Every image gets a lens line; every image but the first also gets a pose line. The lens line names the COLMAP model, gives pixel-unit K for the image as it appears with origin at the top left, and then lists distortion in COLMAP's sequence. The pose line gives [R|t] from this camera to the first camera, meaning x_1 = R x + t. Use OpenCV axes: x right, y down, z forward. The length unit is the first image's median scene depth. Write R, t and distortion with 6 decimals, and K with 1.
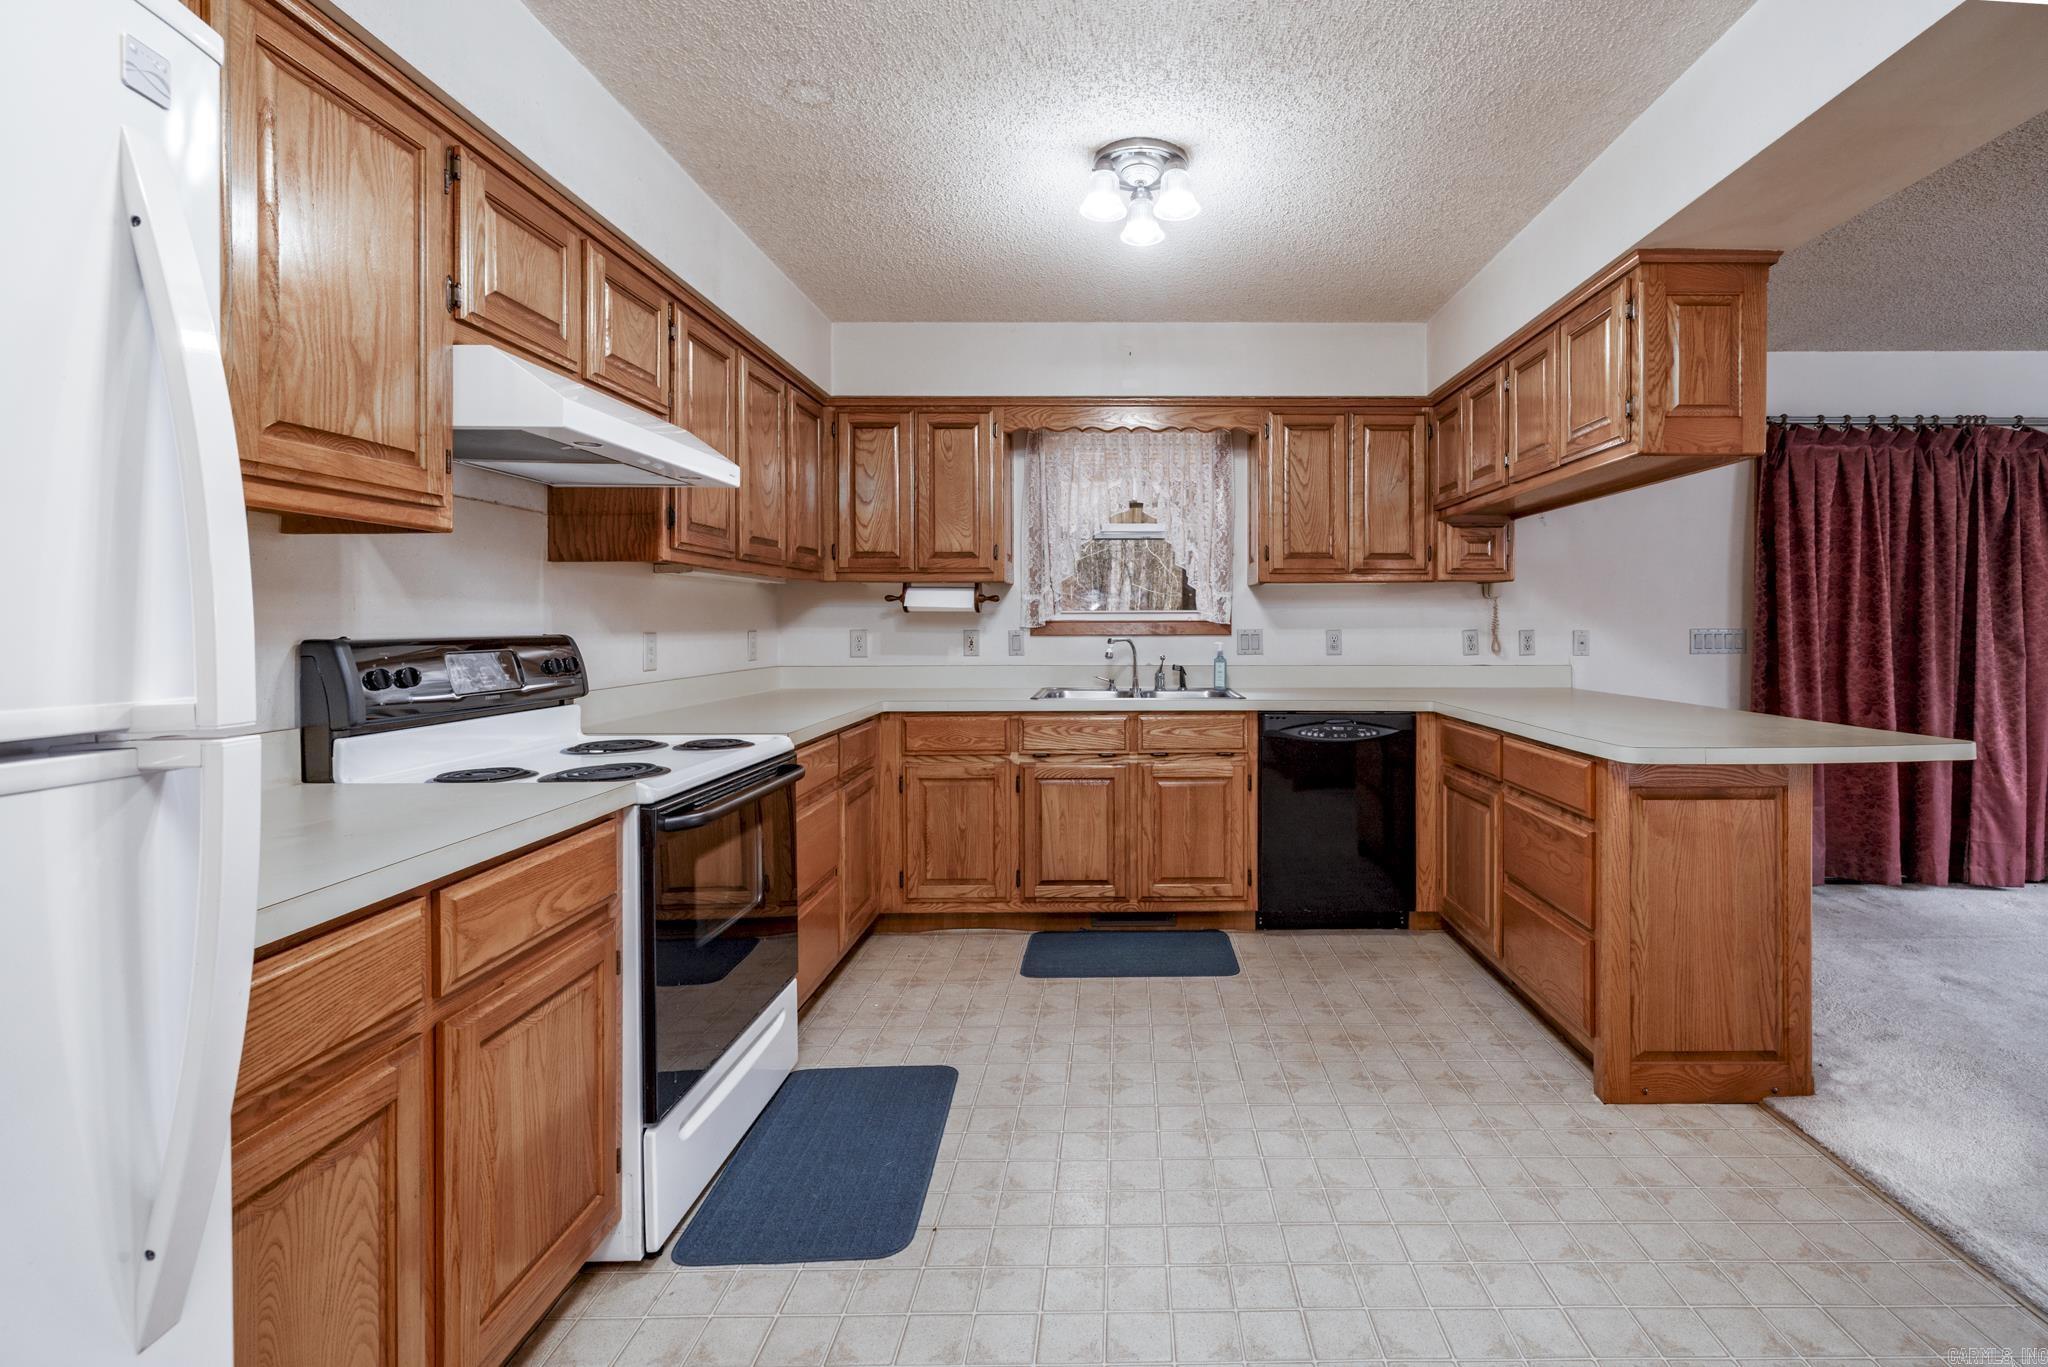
lens RADIAL K [[864.5, 0, 1025.6], [0, 864.5, 669.4], [0, 0, 1]] dist [-0.003378, -0.000434]
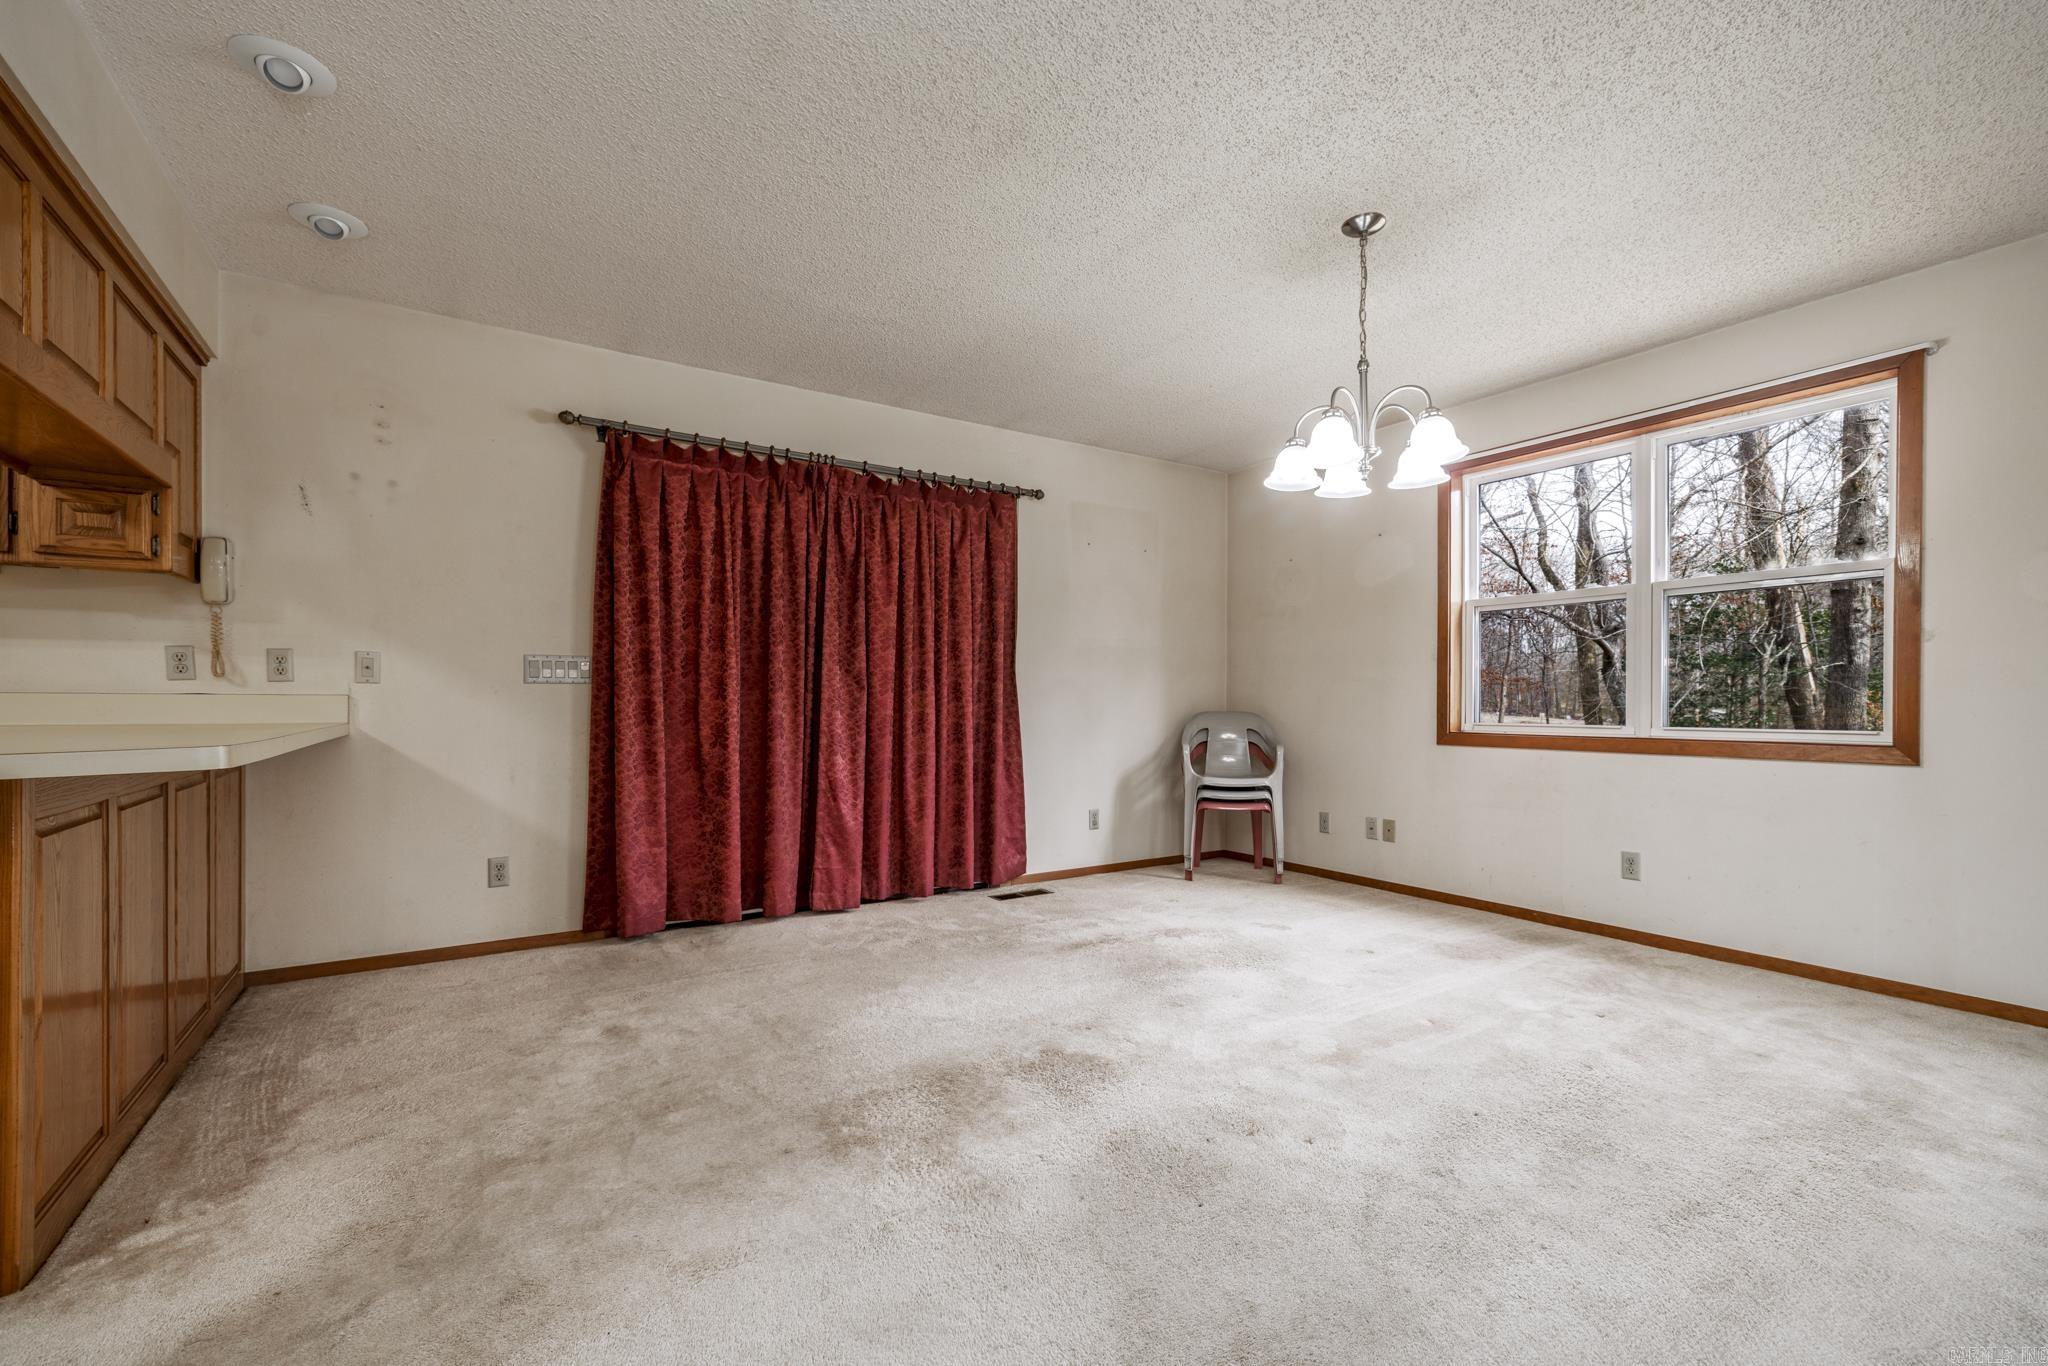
lens RADIAL K [[864.5, 0, 1012.3], [0, 864.5, 700.1], [0, 0, 1]] dist [-0.003378, -0.000434]
pose [[0.835077, 0.002388, 0.550129, 0.722551], [-0.003092, 0.999995, 0.000354, -0.002280], [-0.550125, -0.001996, 0.835080, 0.011370]]
